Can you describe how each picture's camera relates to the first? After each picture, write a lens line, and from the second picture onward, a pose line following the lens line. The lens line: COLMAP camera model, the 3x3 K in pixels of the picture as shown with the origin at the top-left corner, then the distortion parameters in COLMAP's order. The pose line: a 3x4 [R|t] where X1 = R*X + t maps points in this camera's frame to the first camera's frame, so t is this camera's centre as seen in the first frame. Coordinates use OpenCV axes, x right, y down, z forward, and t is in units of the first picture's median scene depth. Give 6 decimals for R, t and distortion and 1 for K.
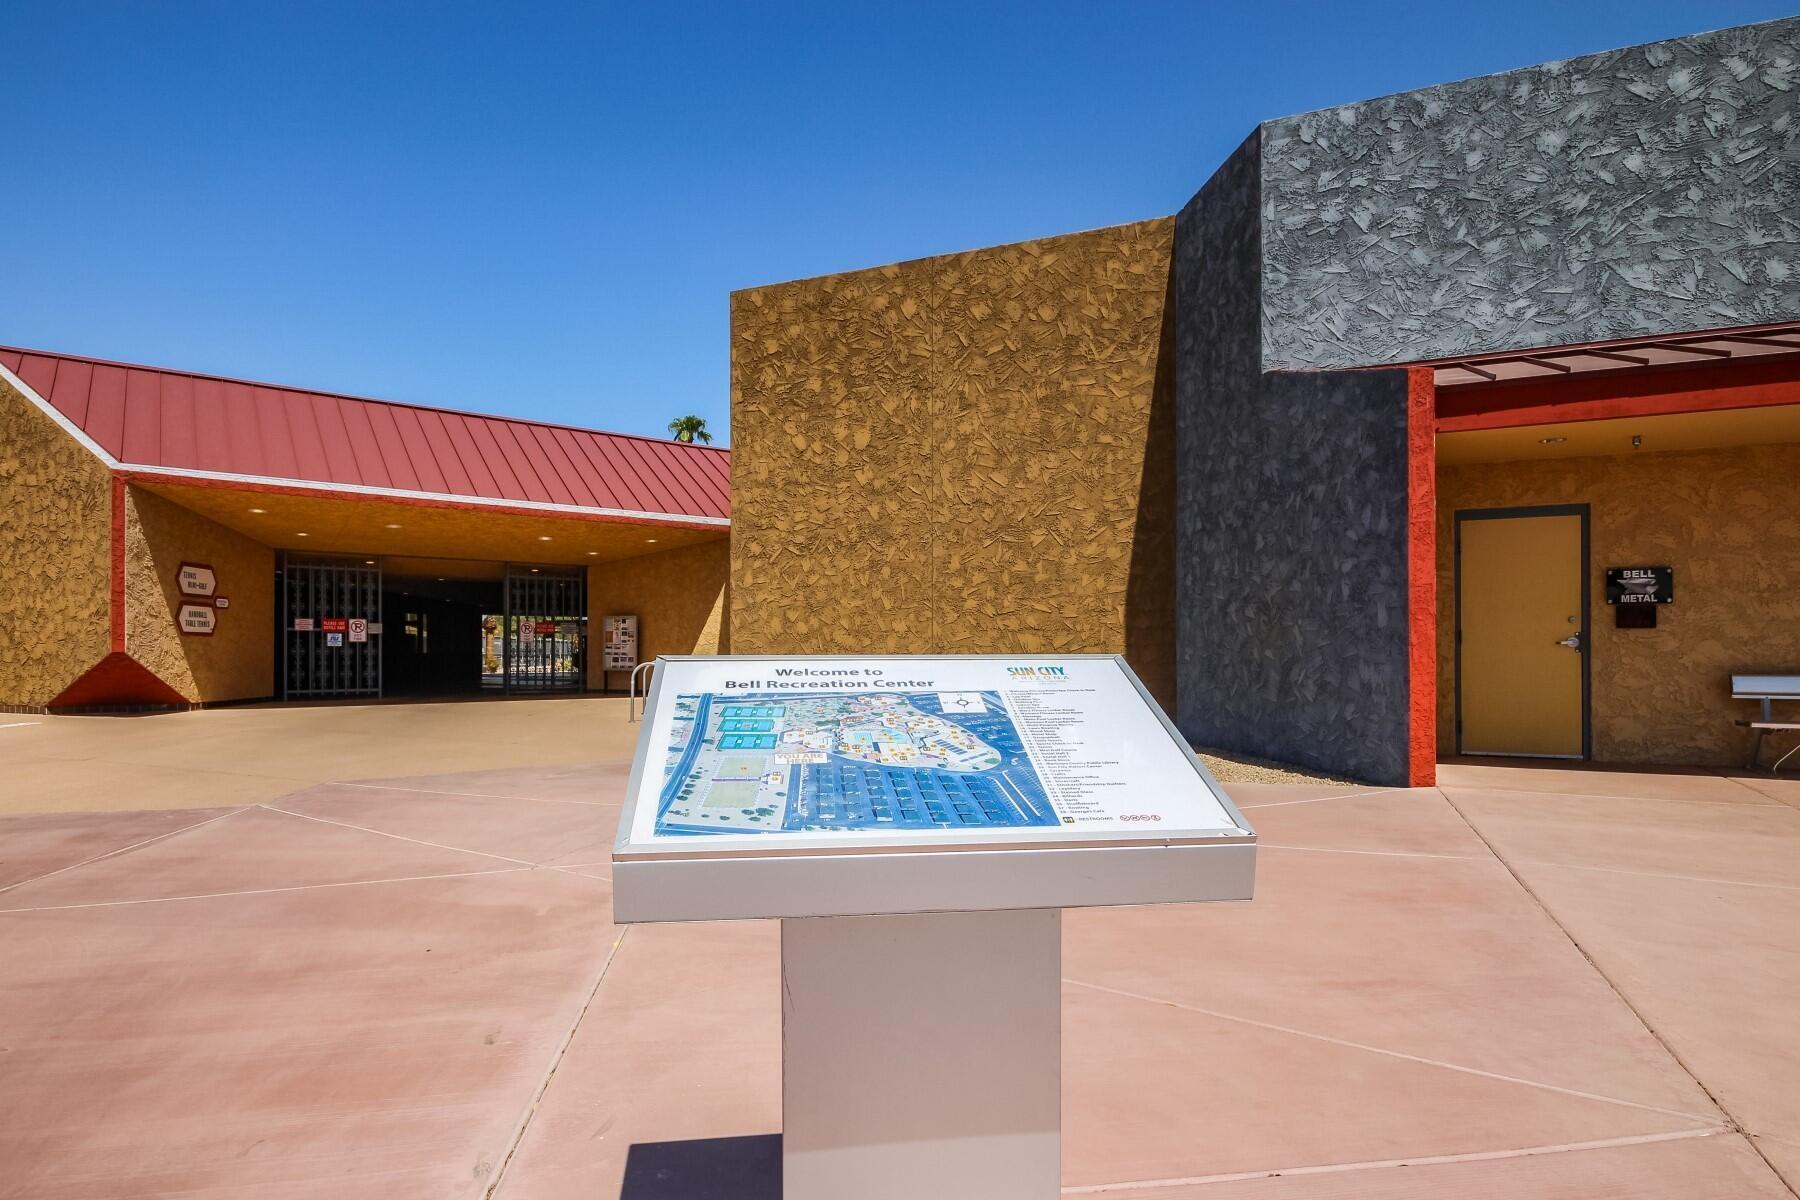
lens RADIAL K [[929.2, 0, 891.7], [0, 929.2, 630.1], [0, 0, 1]] dist [0.004617, -0.000582]
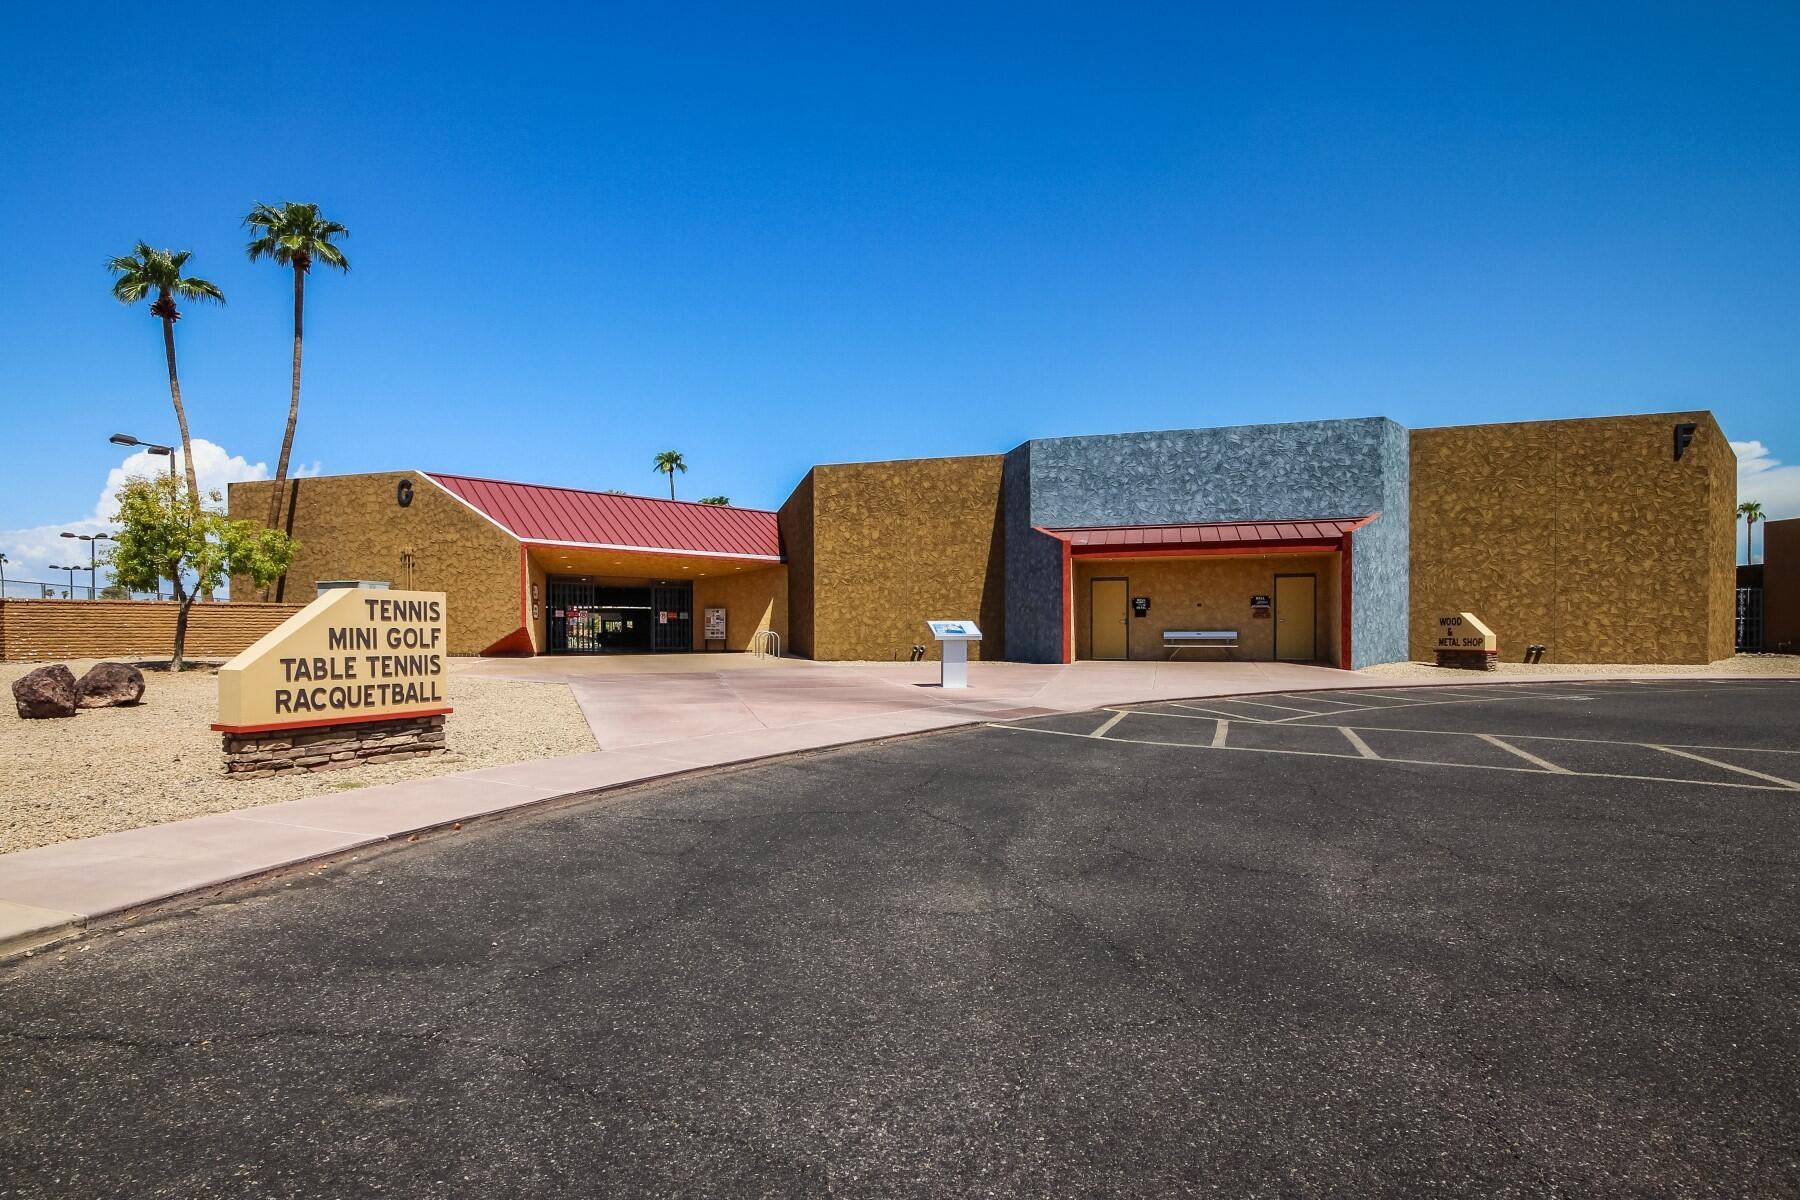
lens RADIAL K [[831.8, 0, 899.8], [0, 831.8, 606.0], [0, 0, 1]] dist [0.000029, 0.000007]
pose [[0.992540, 0.002547, 0.121890, -0.241082], [-0.001149, 0.999933, -0.011541, -0.004001], [-0.121912, 0.011315, 0.992476, -1.150688]]
